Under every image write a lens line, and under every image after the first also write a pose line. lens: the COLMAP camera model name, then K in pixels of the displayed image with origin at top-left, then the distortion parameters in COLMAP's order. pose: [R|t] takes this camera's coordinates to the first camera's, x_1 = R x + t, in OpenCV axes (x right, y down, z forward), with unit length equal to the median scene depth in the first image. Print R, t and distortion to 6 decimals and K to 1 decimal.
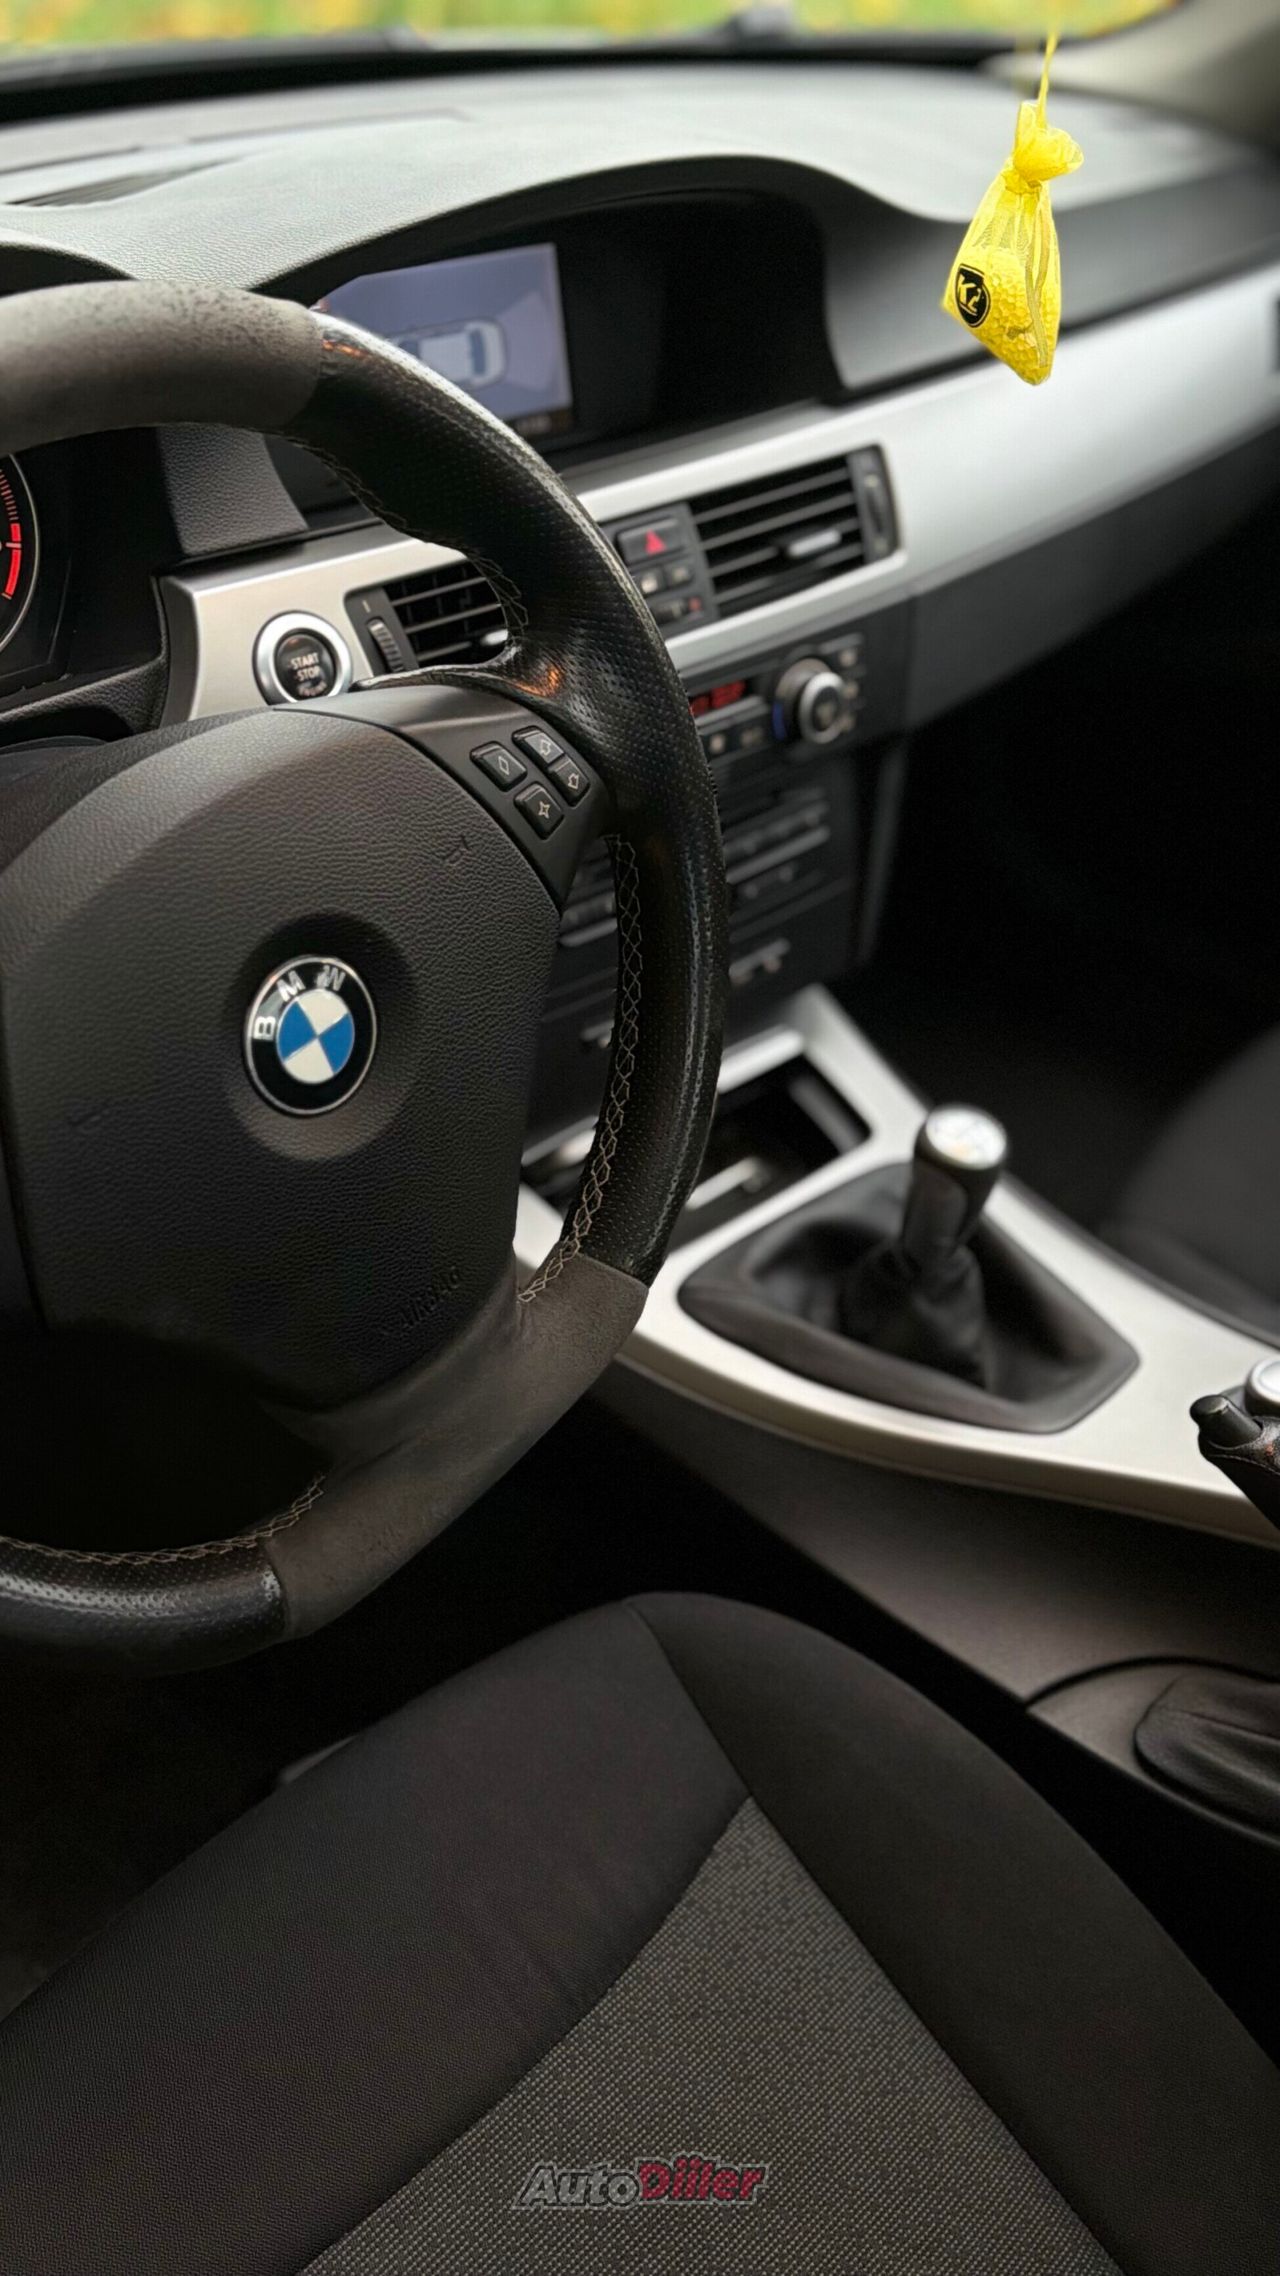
lens RADIAL K [[2237.8, 0, 635.1], [0, 2237.8, 1141.8], [0, 0, 1]] dist [0.125027, 0.000000]
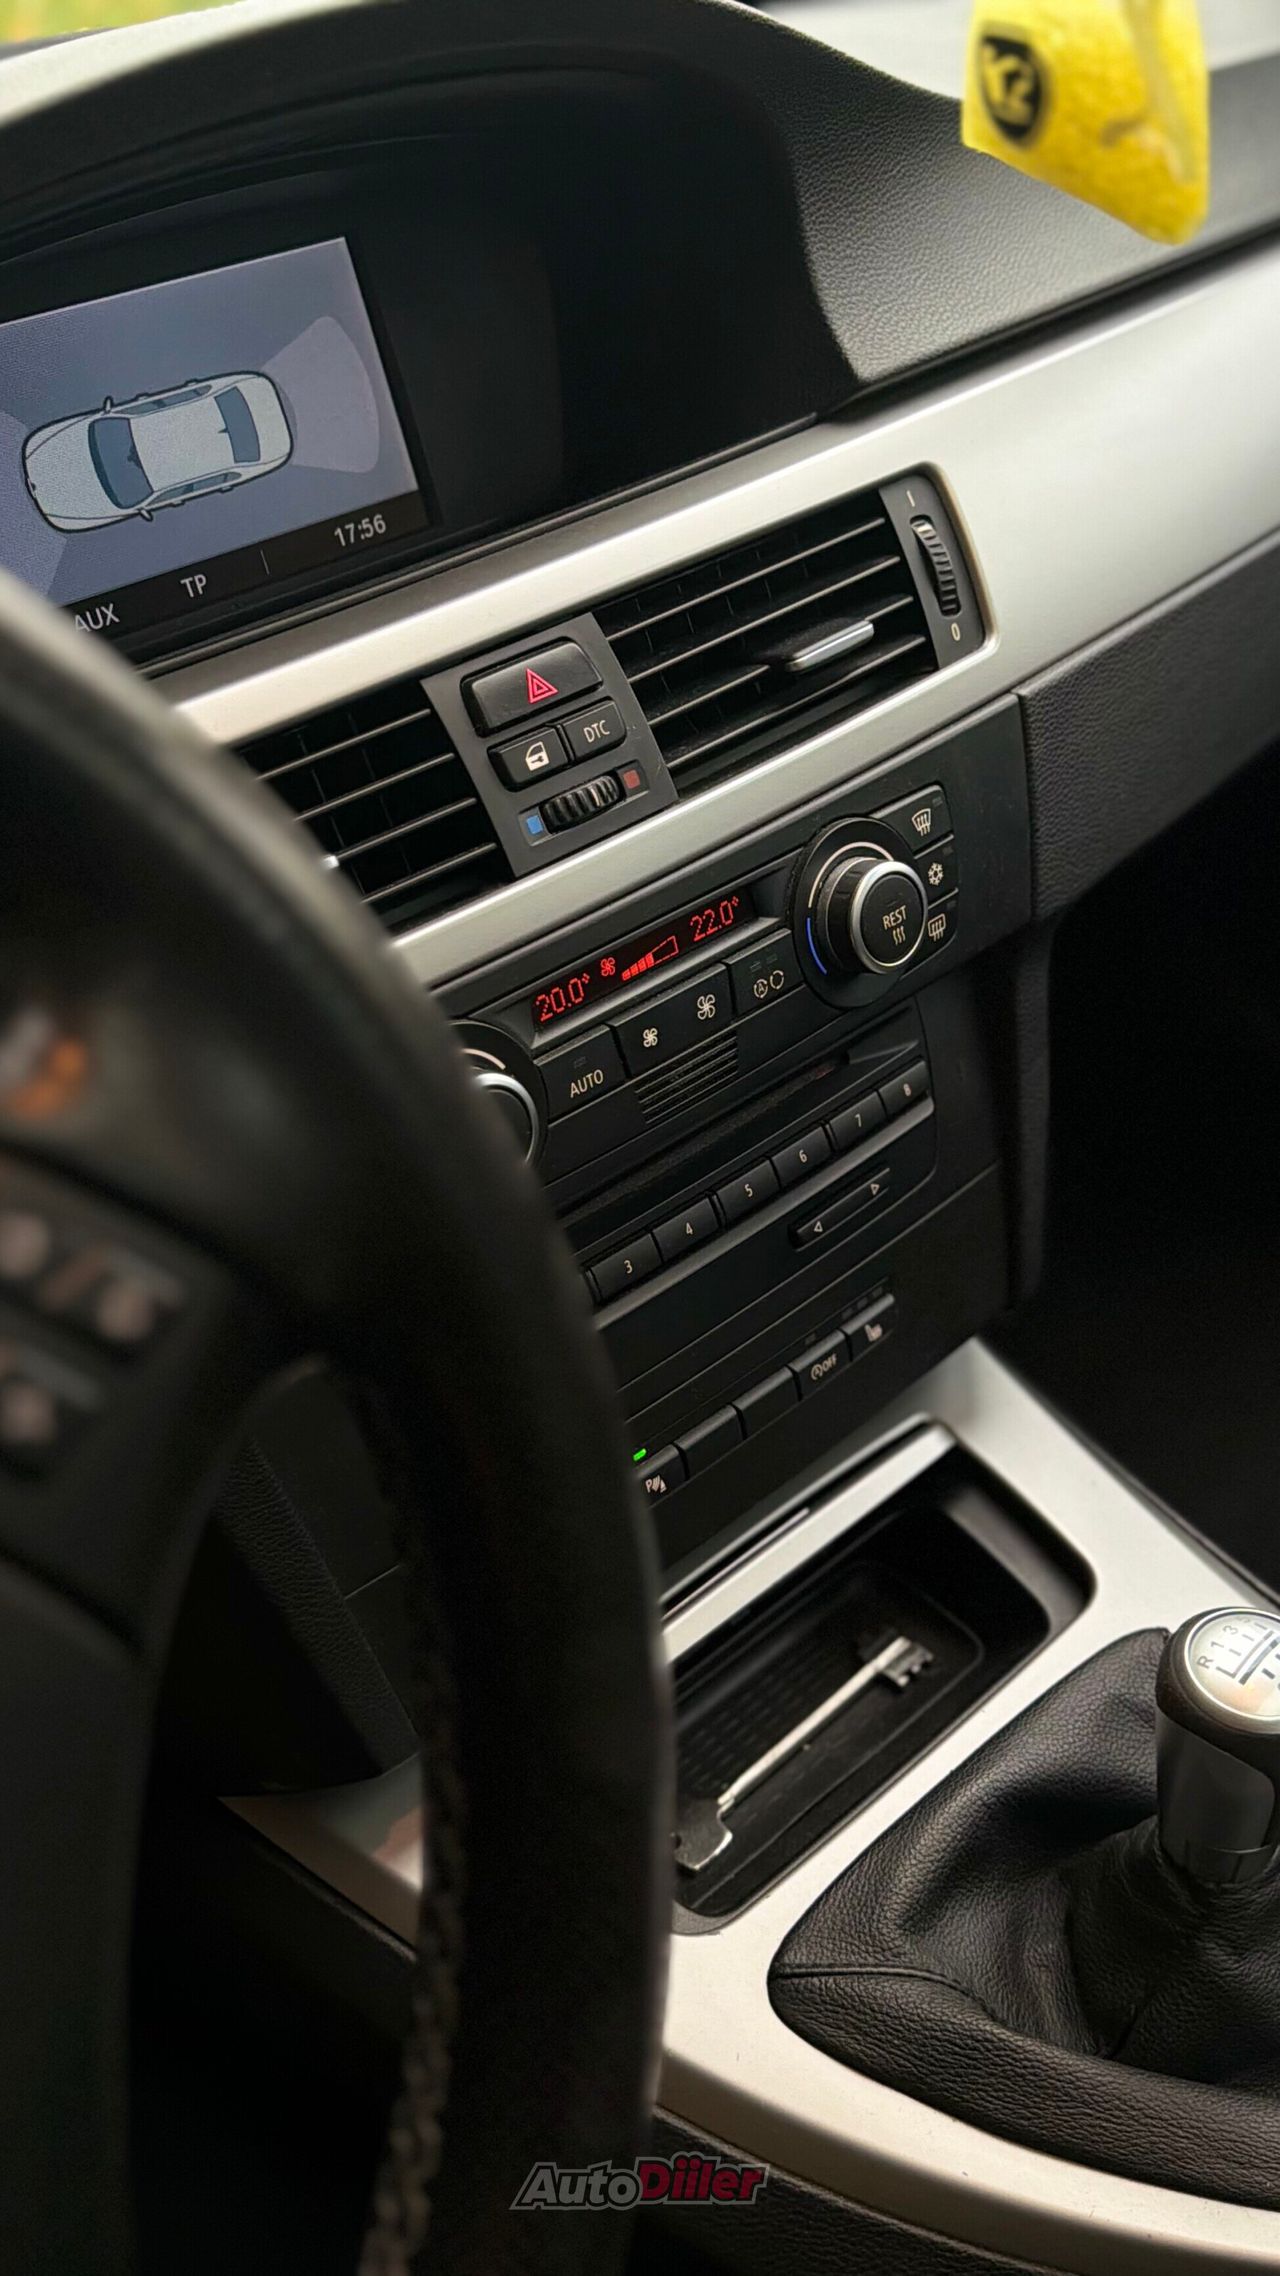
lens RADIAL K [[2237.8, 0, 641.1], [0, 2237.8, 1130.3], [0, 0, 1]] dist [0.125027, 0.000000]
pose [[0.985872, -0.133533, -0.101123, 0.072000], [0.126700, 0.989379, -0.071244, -0.104677], [0.109563, 0.057425, 0.992320, 0.421311]]
